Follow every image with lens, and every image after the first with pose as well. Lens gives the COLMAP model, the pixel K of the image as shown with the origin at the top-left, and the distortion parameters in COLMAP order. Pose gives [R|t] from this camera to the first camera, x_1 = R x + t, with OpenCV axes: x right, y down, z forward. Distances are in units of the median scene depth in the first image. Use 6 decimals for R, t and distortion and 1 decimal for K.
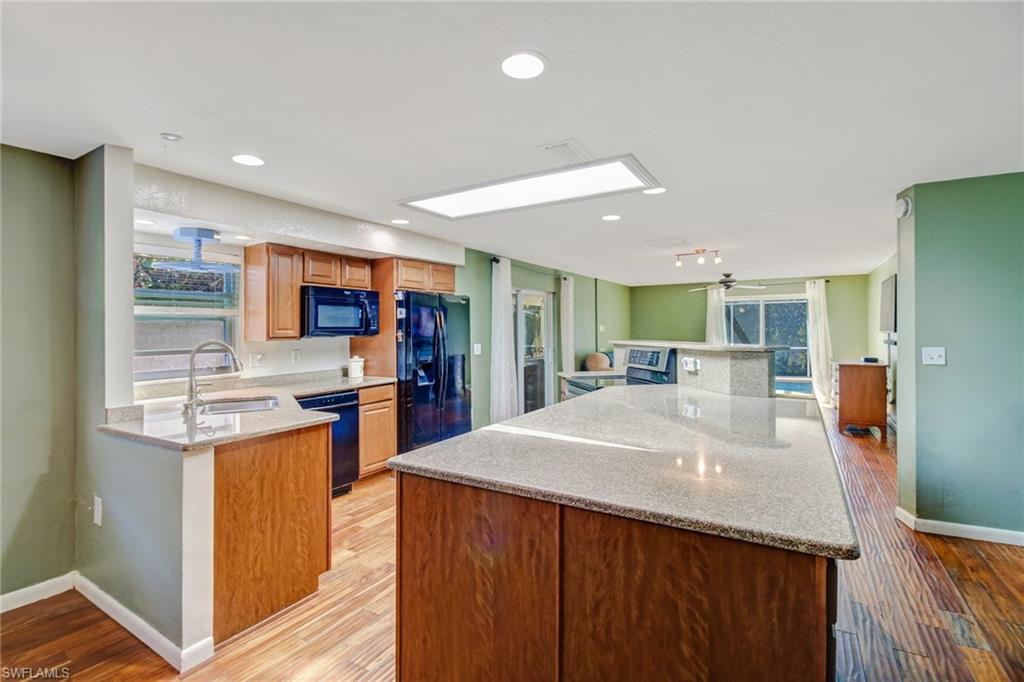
lens RADIAL K [[484.8, 0, 506.4], [0, 484.8, 331.5], [0, 0, 1]] dist [-0.012358, -0.006164]
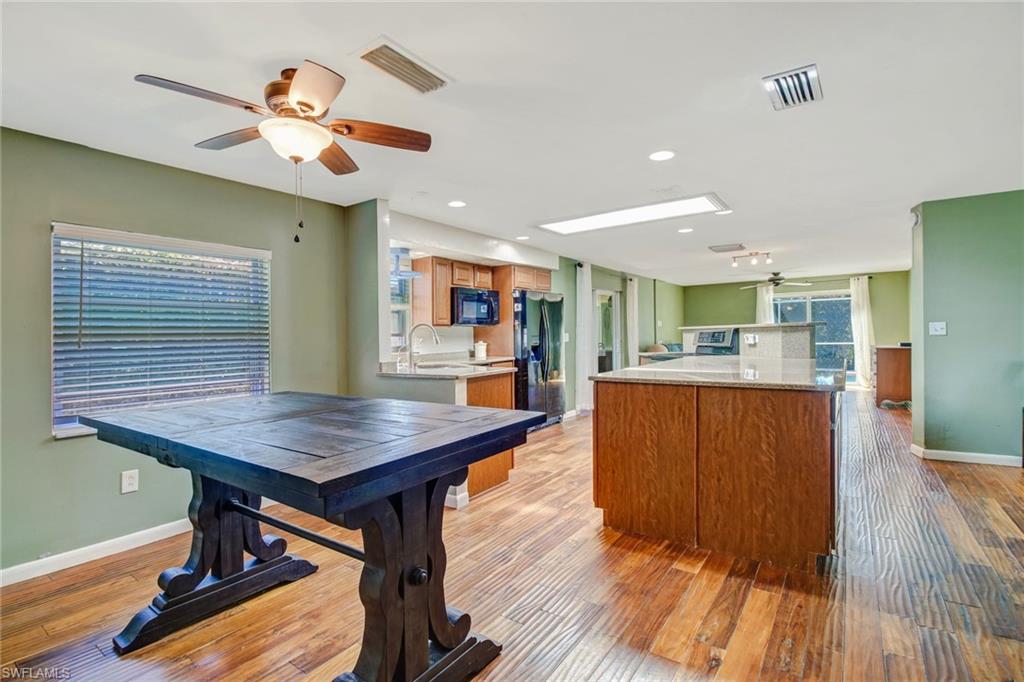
lens RADIAL K [[484.8, 0, 505.4], [0, 484.8, 345.6], [0, 0, 1]] dist [-0.012358, -0.006164]
pose [[0.996864, -0.010605, -0.078414, -0.167731], [0.012012, 0.999775, 0.017500, 0.046177], [0.078211, -0.018387, 0.996767, -0.340478]]
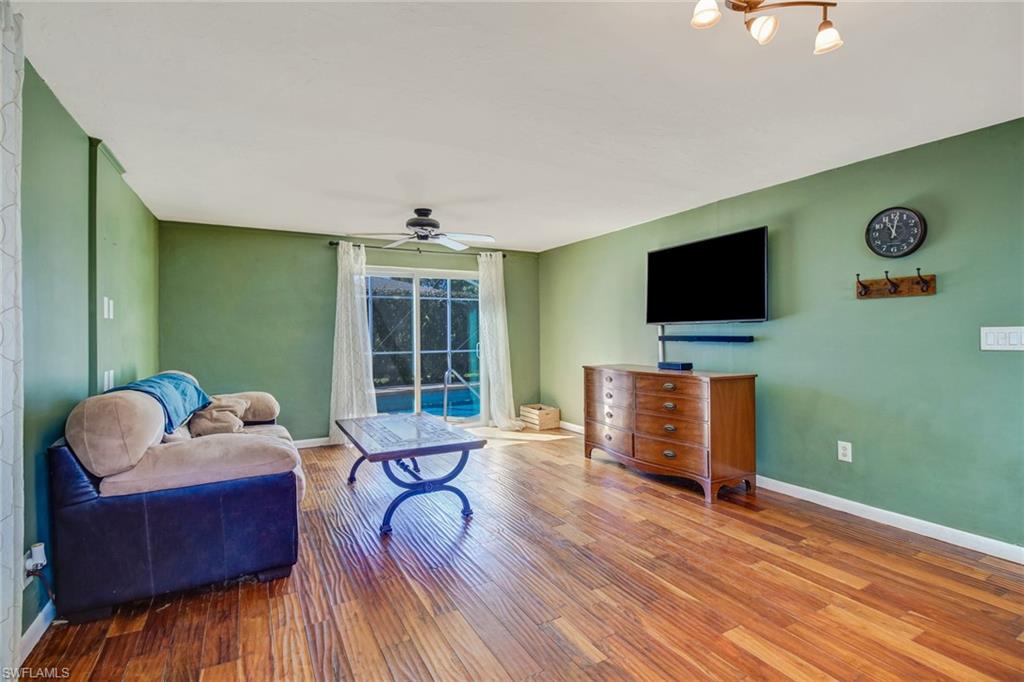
lens RADIAL K [[484.8, 0, 520.5], [0, 484.8, 335.0], [0, 0, 1]] dist [-0.012358, -0.006164]
pose [[0.508605, 0.001859, 0.860998, 0.158124], [0.005517, 0.999970, -0.005418, 0.033196], [-0.860982, 0.007505, 0.508579, 1.405137]]
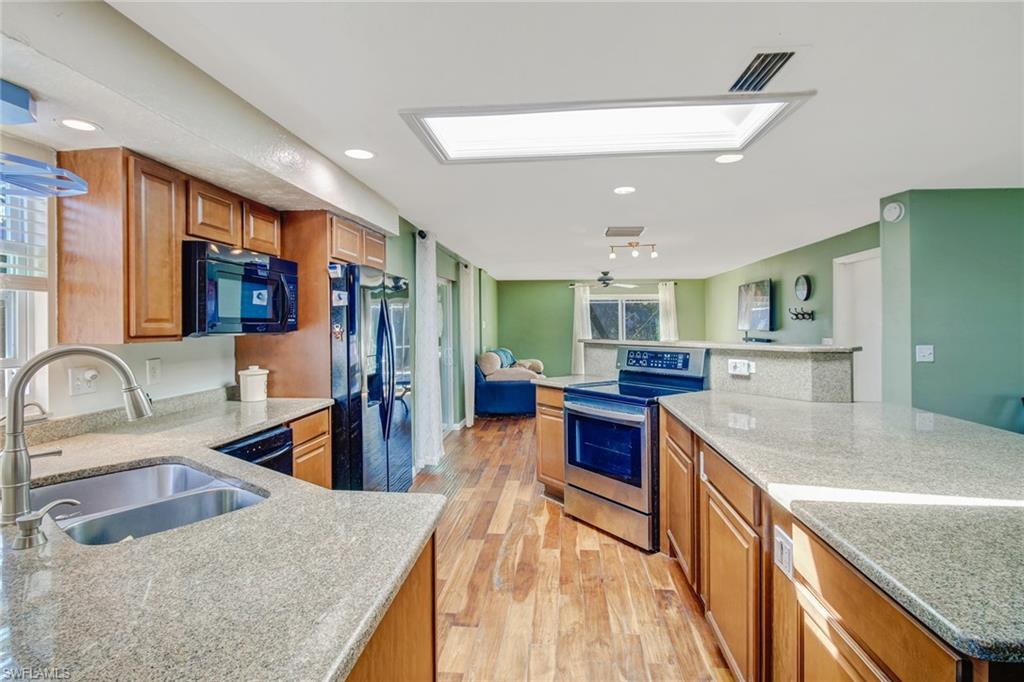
lens RADIAL K [[484.8, 0, 516.0], [0, 484.8, 339.9], [0, 0, 1]] dist [-0.012358, -0.006164]
pose [[0.903049, -0.004392, 0.429514, -0.317560], [-0.006489, 0.999694, 0.023865, 0.000683], [-0.429488, -0.024339, 0.902745, 0.346991]]
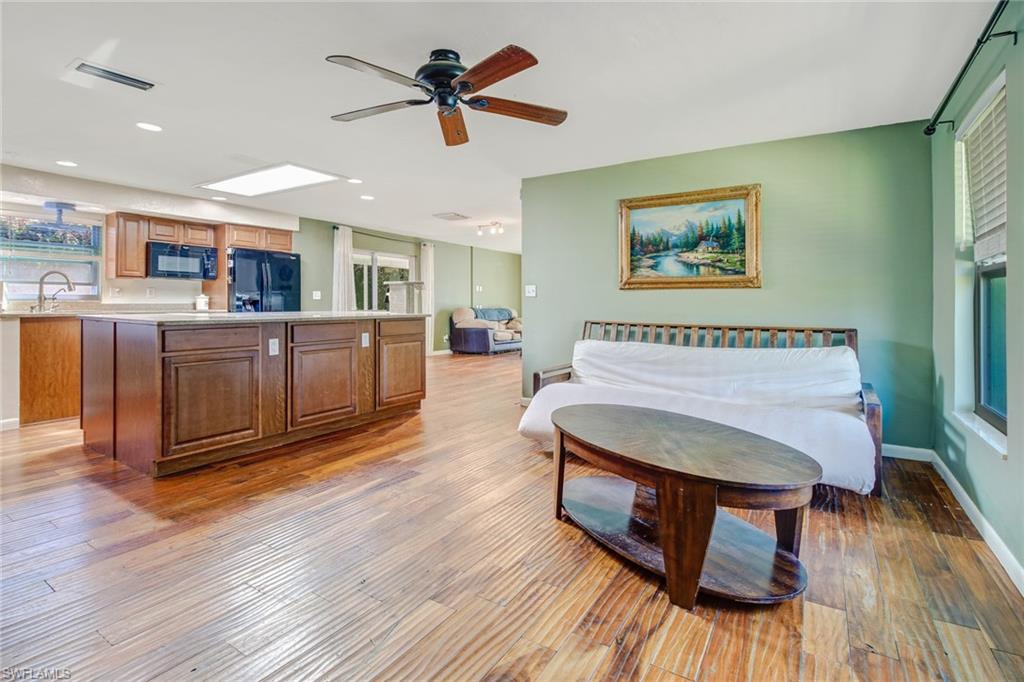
lens RADIAL K [[484.8, 0, 528.3], [0, 484.8, 305.7], [0, 0, 1]] dist [-0.012358, -0.006164]
pose [[0.999630, 0.014767, 0.022845, 0.690638], [-0.014823, 0.999888, 0.002250, 0.077267], [-0.022809, -0.002588, 0.999736, -0.469901]]
